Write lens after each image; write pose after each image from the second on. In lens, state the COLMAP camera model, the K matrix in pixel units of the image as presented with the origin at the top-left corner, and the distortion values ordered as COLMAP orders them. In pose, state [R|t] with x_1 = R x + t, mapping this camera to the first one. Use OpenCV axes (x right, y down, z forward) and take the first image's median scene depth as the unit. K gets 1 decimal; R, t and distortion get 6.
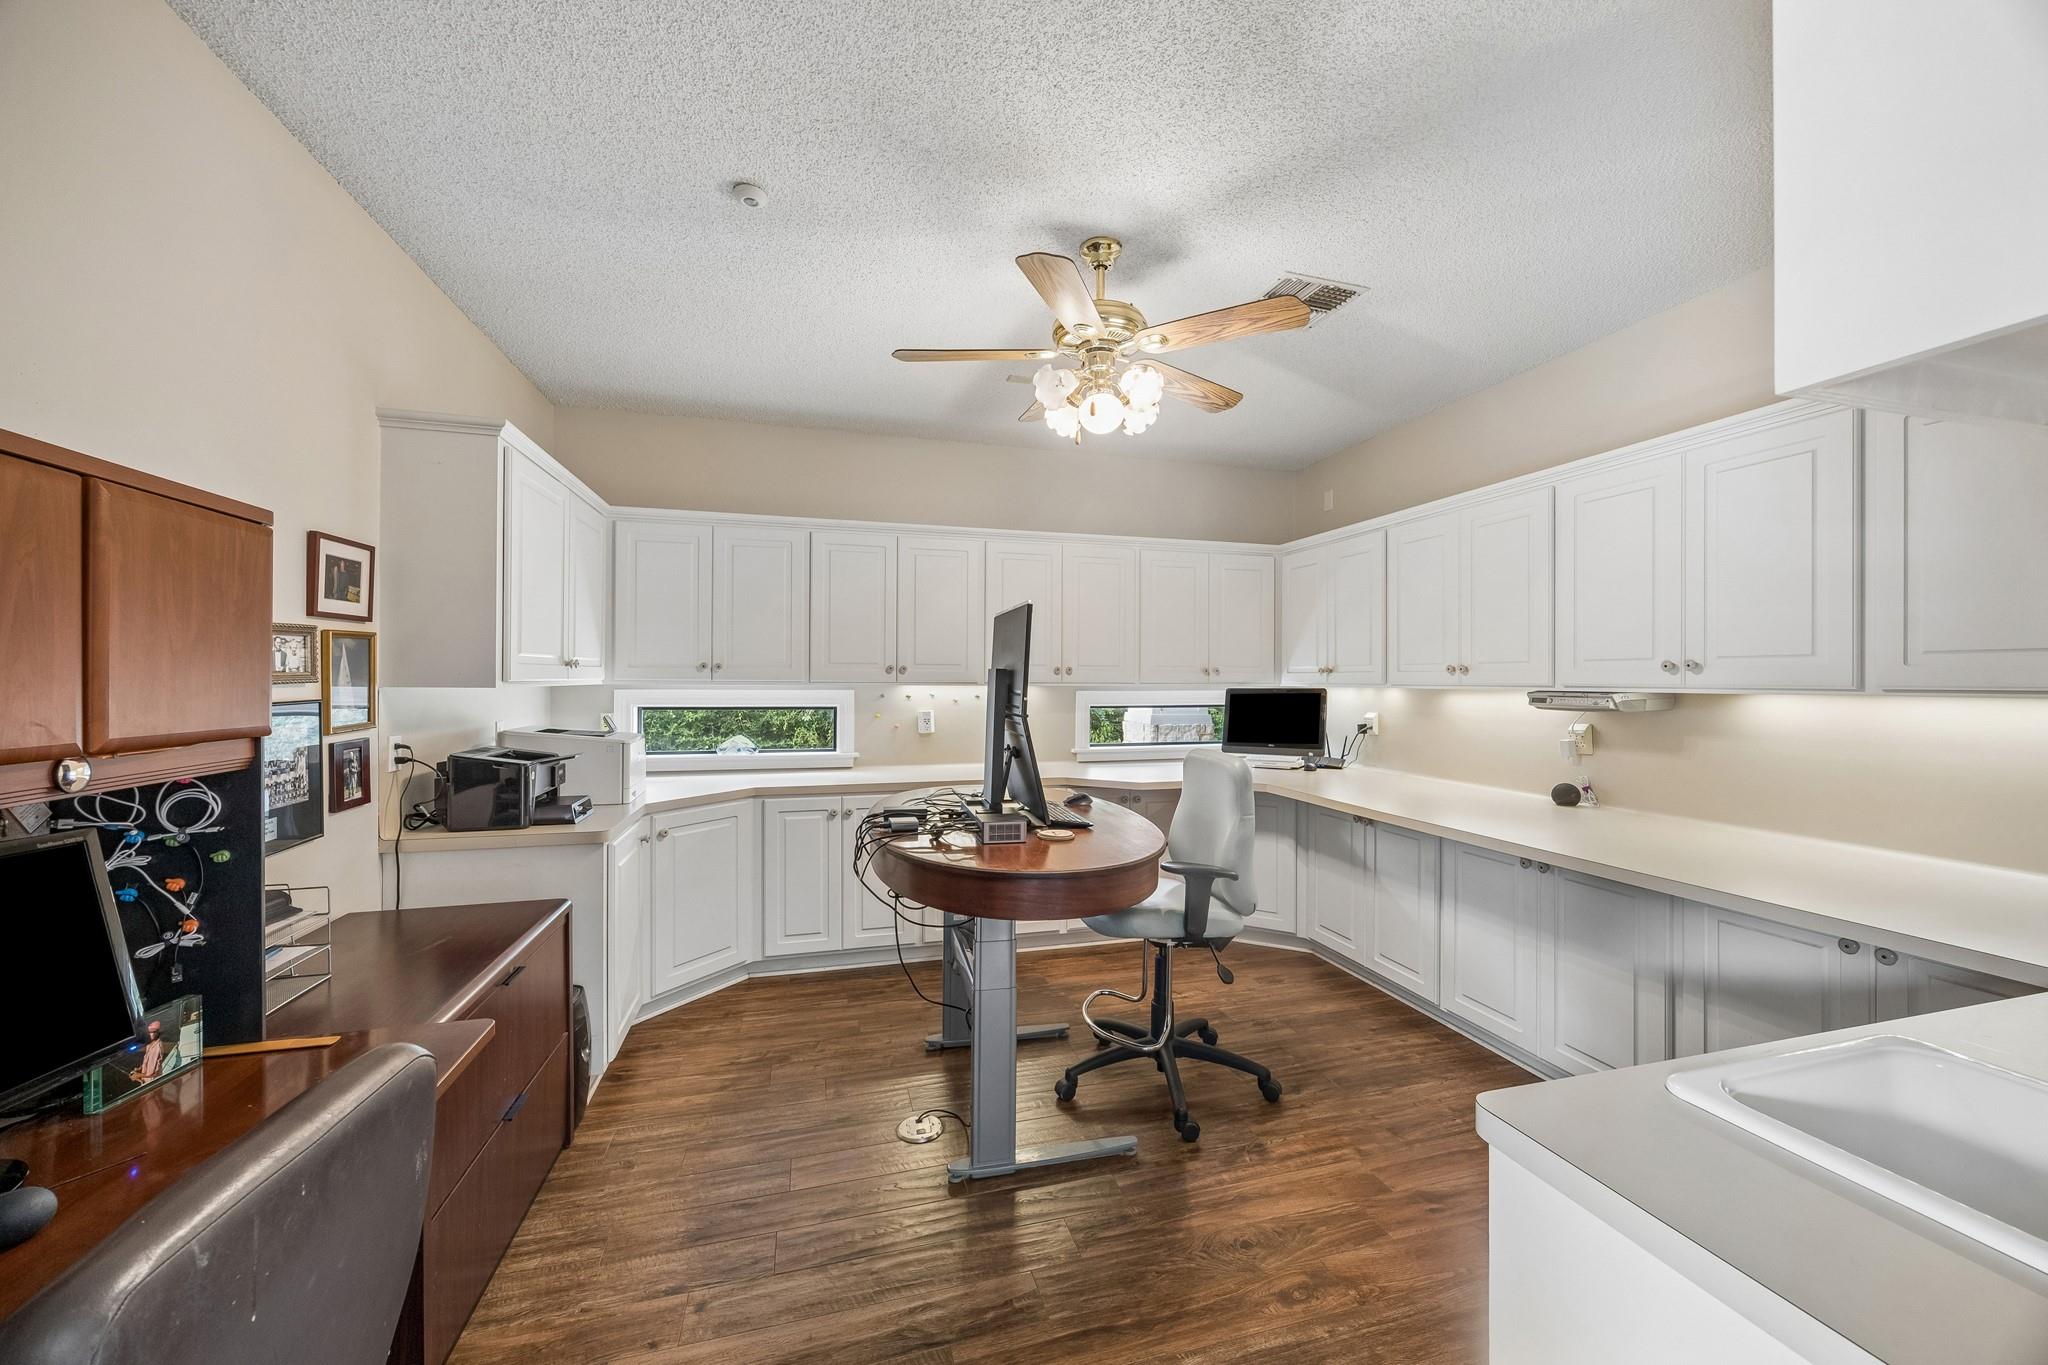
lens RADIAL K [[782.9, 0, 1029.6], [0, 782.9, 672.2], [0, 0, 1]] dist [-0.001943, 0.000184]
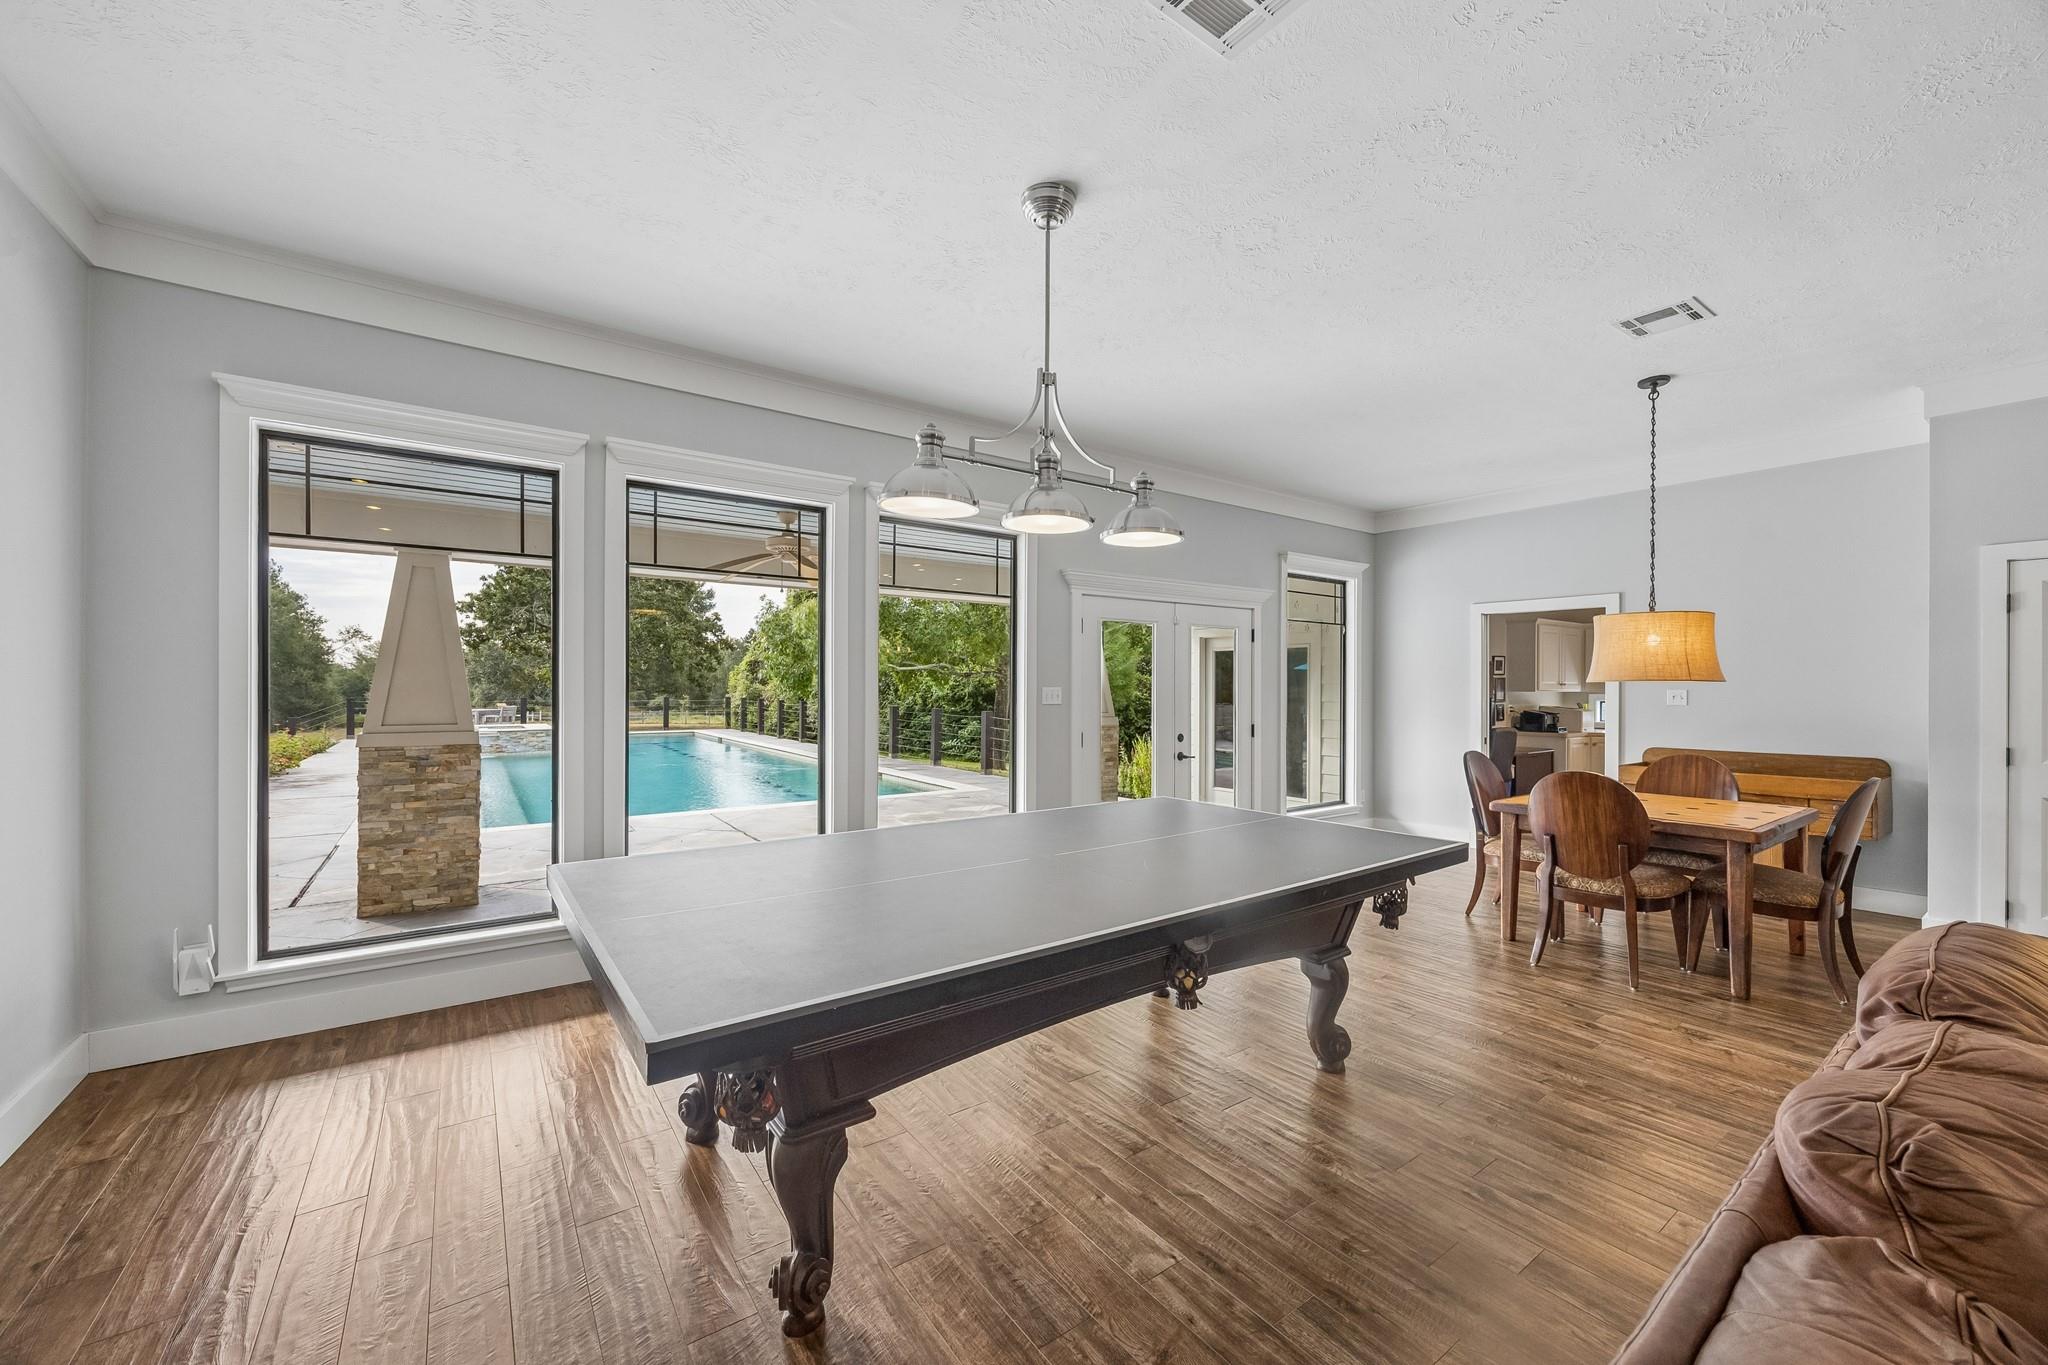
lens RADIAL K [[782.9, 0, 1034.1], [0, 782.9, 680.7], [0, 0, 1]] dist [-0.001943, 0.000184]
pose [[0.352884, -0.002521, -0.935664, 1.739978], [-0.006065, 0.999969, -0.004981, 0.011704], [0.935647, 0.007432, 0.352858, -2.243121]]
